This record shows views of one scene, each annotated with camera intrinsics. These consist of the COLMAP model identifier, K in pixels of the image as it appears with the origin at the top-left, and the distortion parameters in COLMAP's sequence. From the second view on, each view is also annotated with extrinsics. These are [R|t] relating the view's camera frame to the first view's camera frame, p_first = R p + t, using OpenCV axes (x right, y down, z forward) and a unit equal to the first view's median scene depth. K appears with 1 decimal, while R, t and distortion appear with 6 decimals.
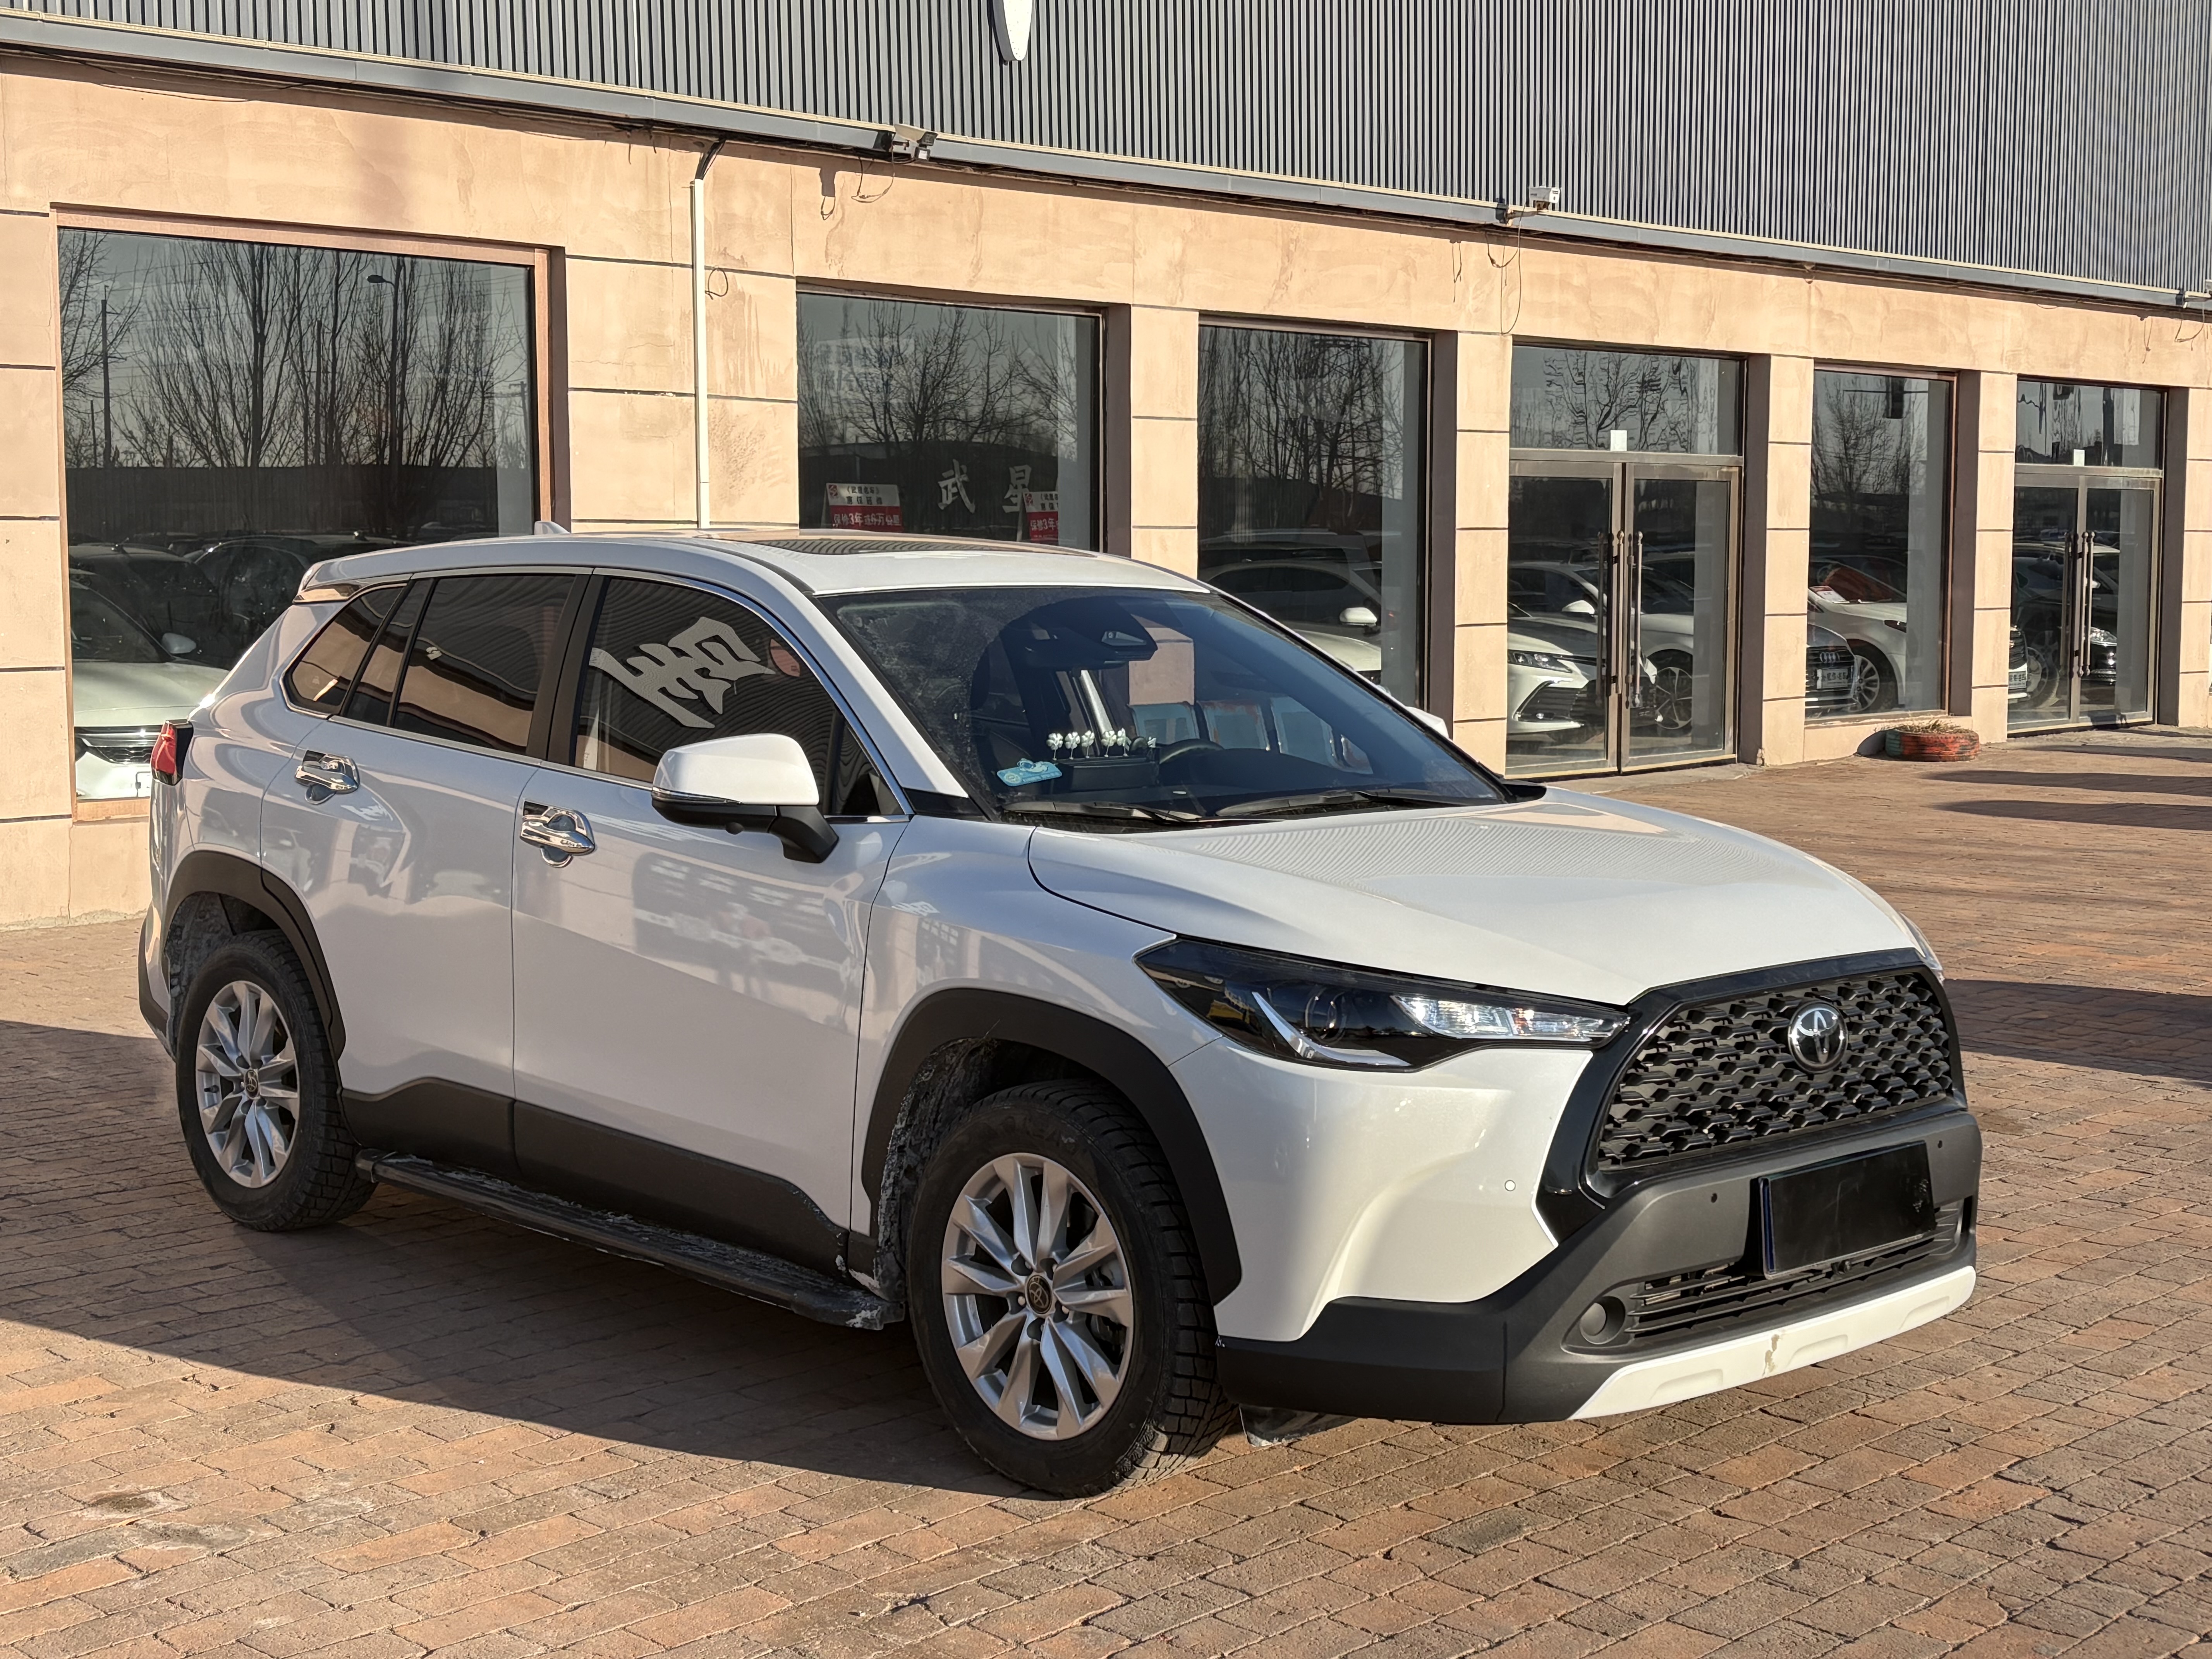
lens RADIAL K [[3191.4, 0, 1106.0], [0, 3191.4, 829.5], [0, 0, 1]] dist [0.230313, -0.959422]
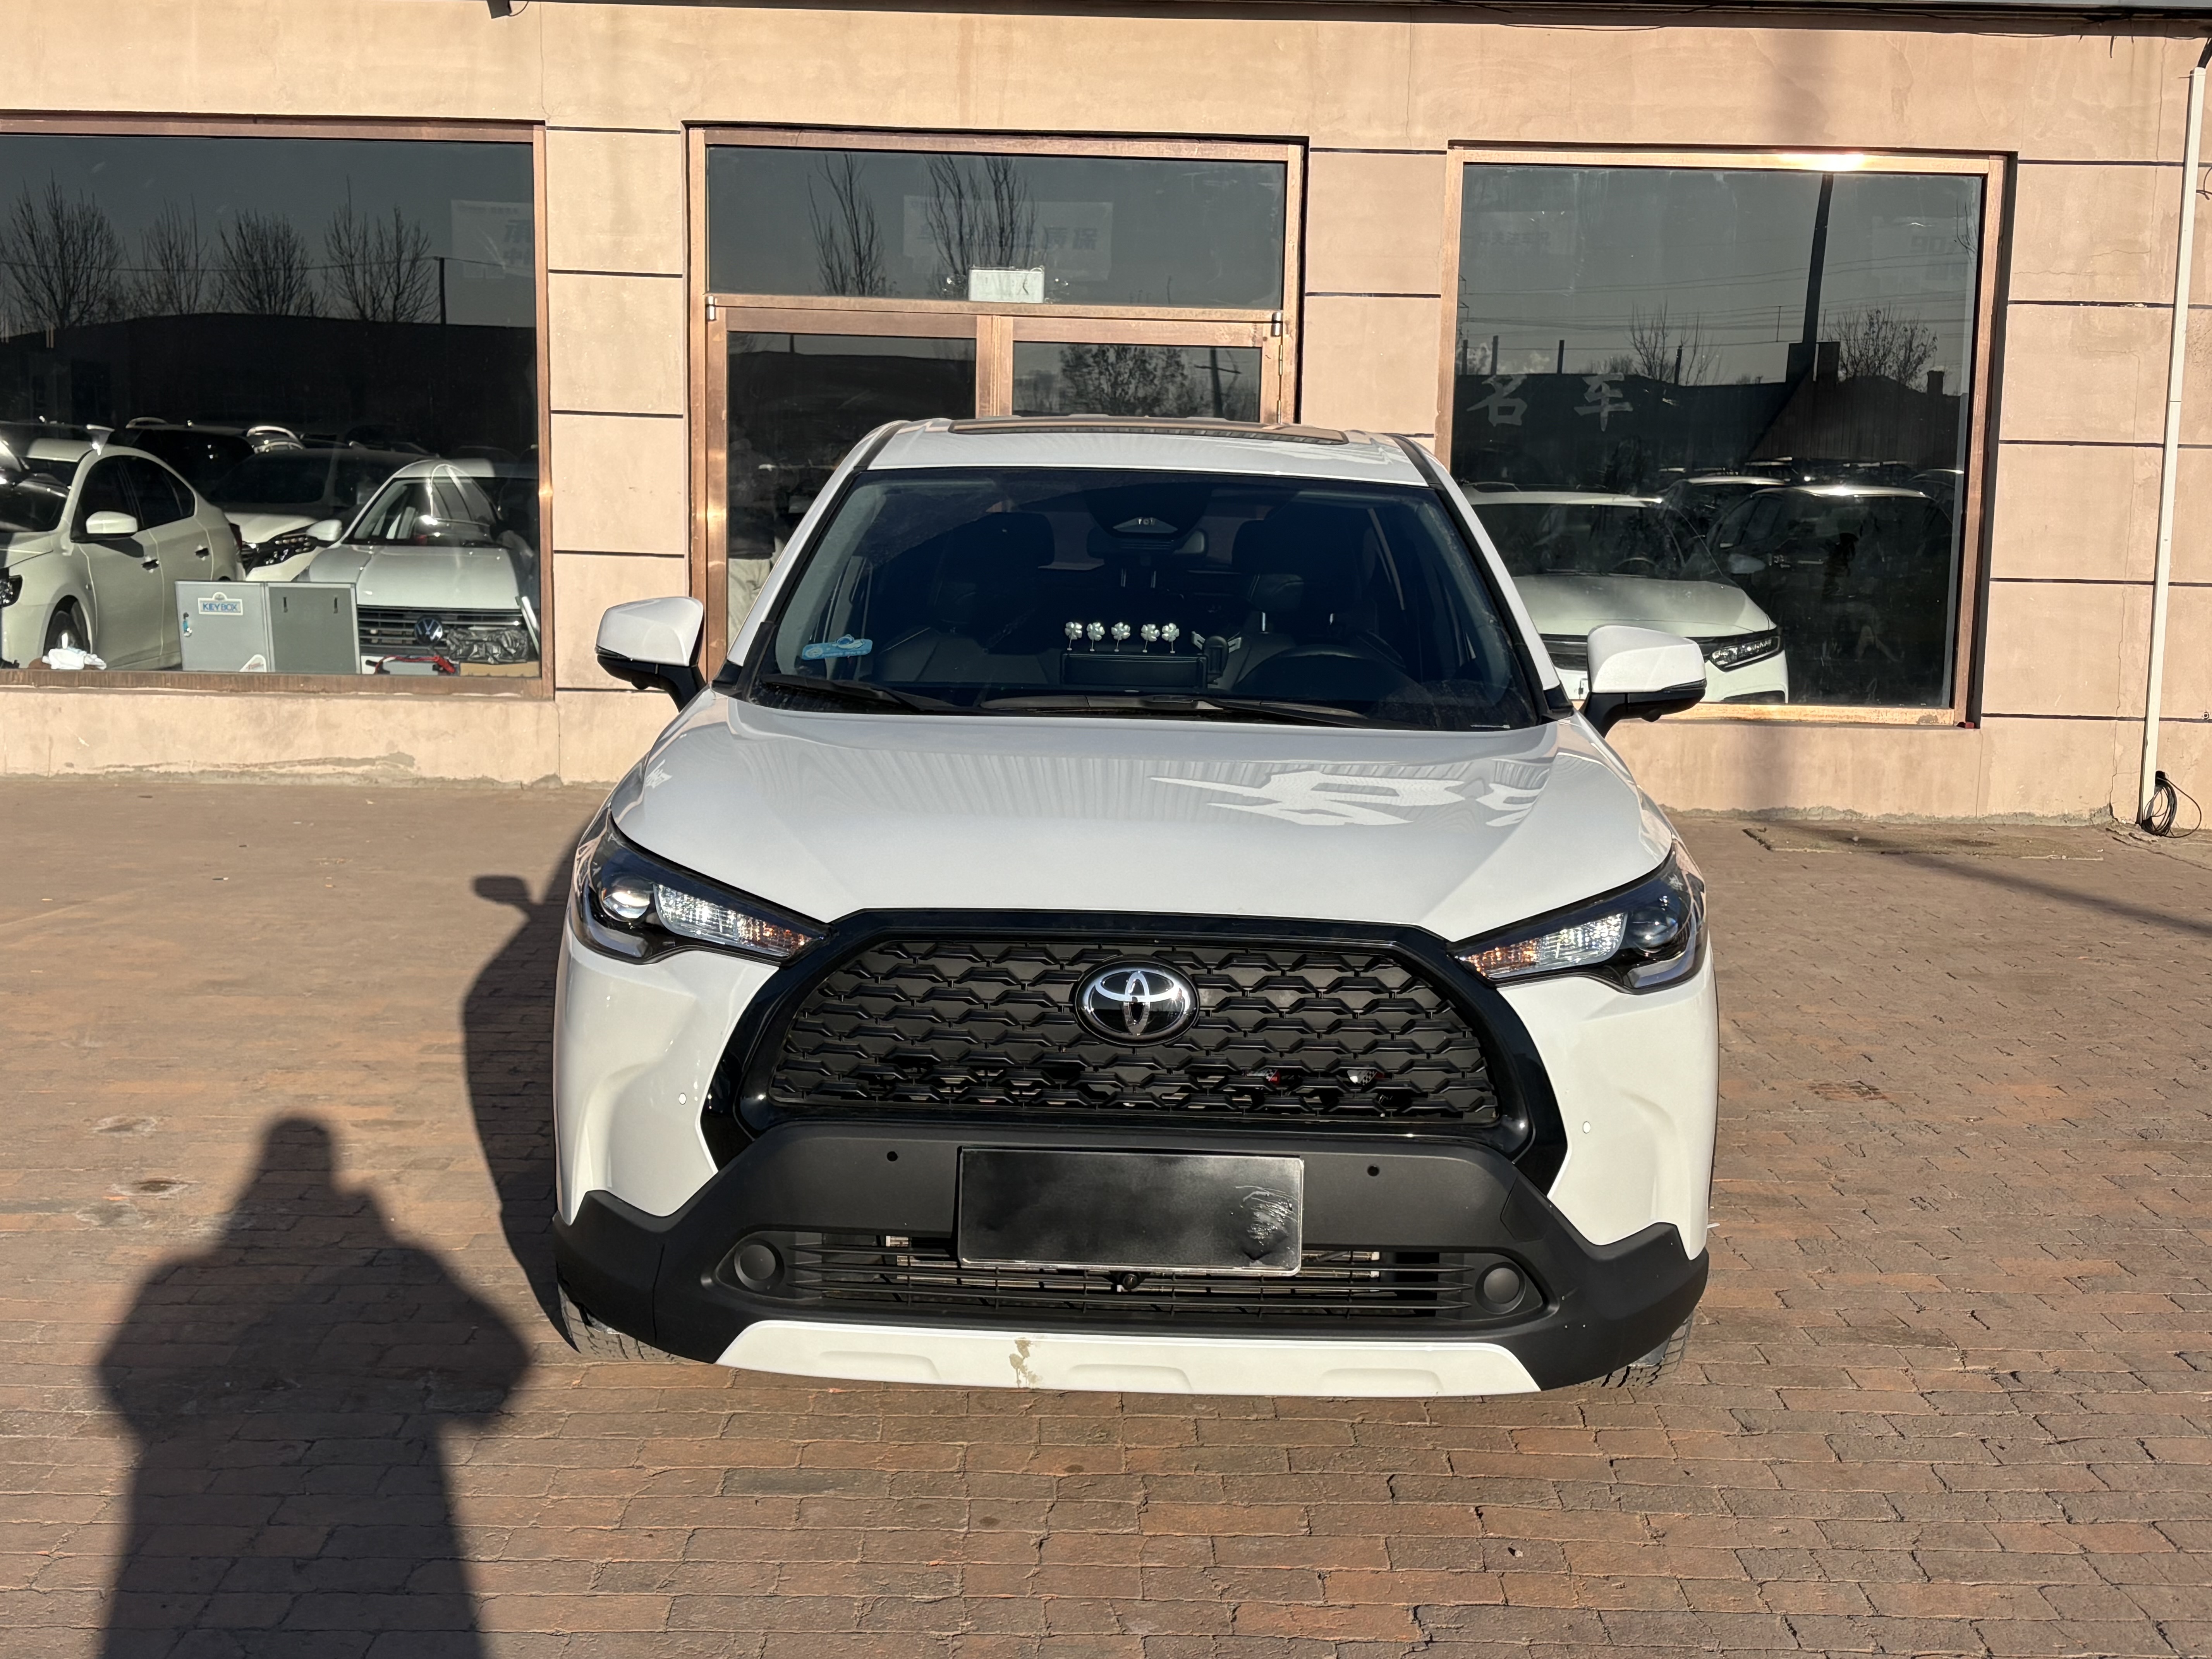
lens RADIAL K [[3074.6, 0, 1106.0], [0, 3074.6, 829.5], [0, 0, 1]] dist [0.172309, -0.617048]
pose [[0.682990, 0.099311, -0.723645, 0.363014], [-0.087154, 0.994716, 0.054254, -0.010530], [0.725209, 0.026013, 0.688037, 0.205018]]
